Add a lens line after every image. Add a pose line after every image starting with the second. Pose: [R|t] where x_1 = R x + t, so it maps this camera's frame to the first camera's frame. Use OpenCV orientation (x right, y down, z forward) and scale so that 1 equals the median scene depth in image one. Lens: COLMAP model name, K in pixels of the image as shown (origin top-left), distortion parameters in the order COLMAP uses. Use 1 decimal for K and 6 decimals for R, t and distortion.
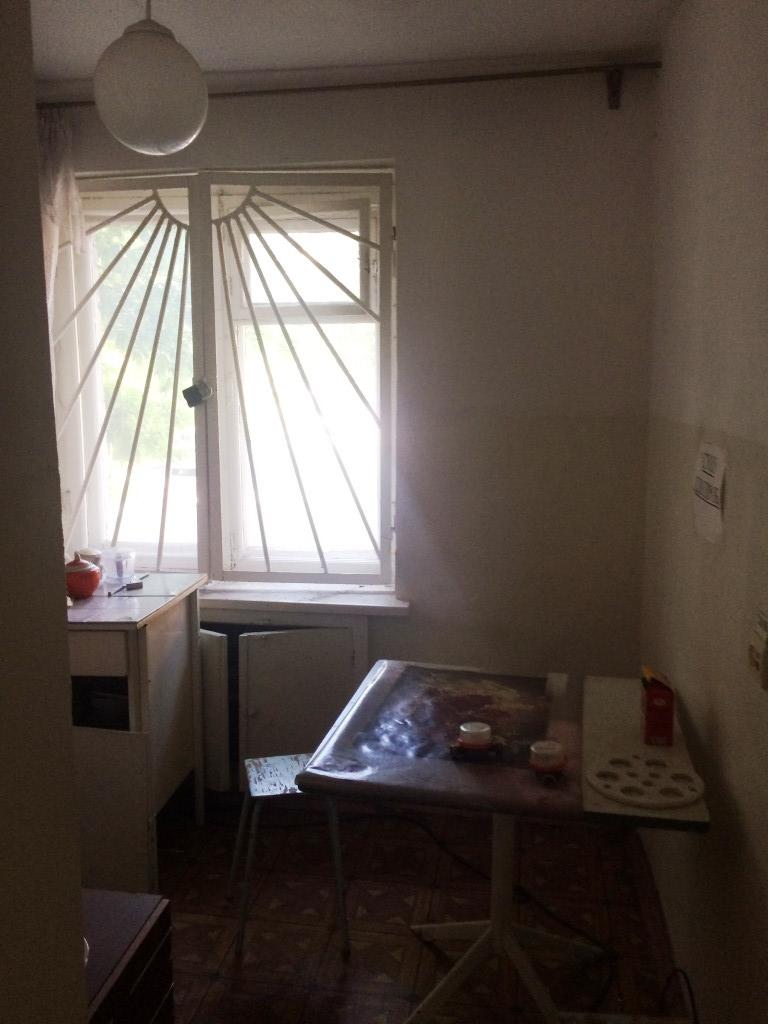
lens RADIAL K [[877.1, 0, 384.0], [0, 877.1, 512.0], [0, 0, 1]] dist [0.085064, -0.138500]
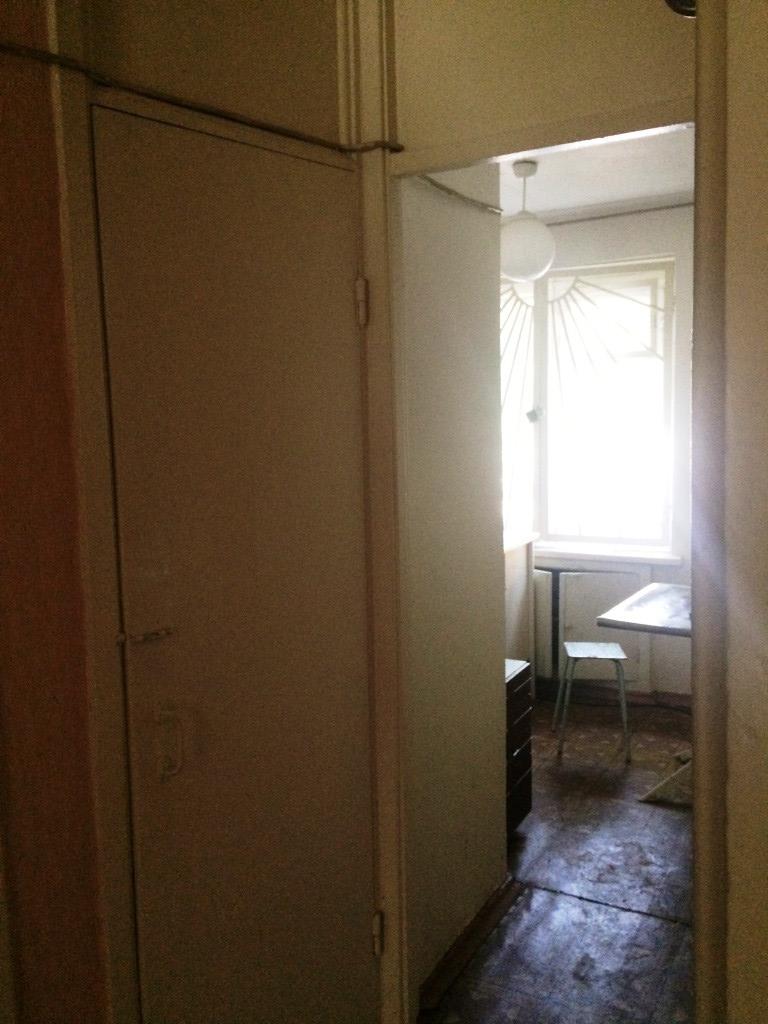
lens RADIAL K [[877.1, 0, 384.0], [0, 877.1, 512.0], [0, 0, 1]] dist [0.085064, -0.138500]
pose [[0.941218, 0.013994, -0.337510, 0.058027], [-0.029287, 0.998760, -0.040262, 0.103798], [0.336528, 0.047780, 0.940460, -0.512269]]
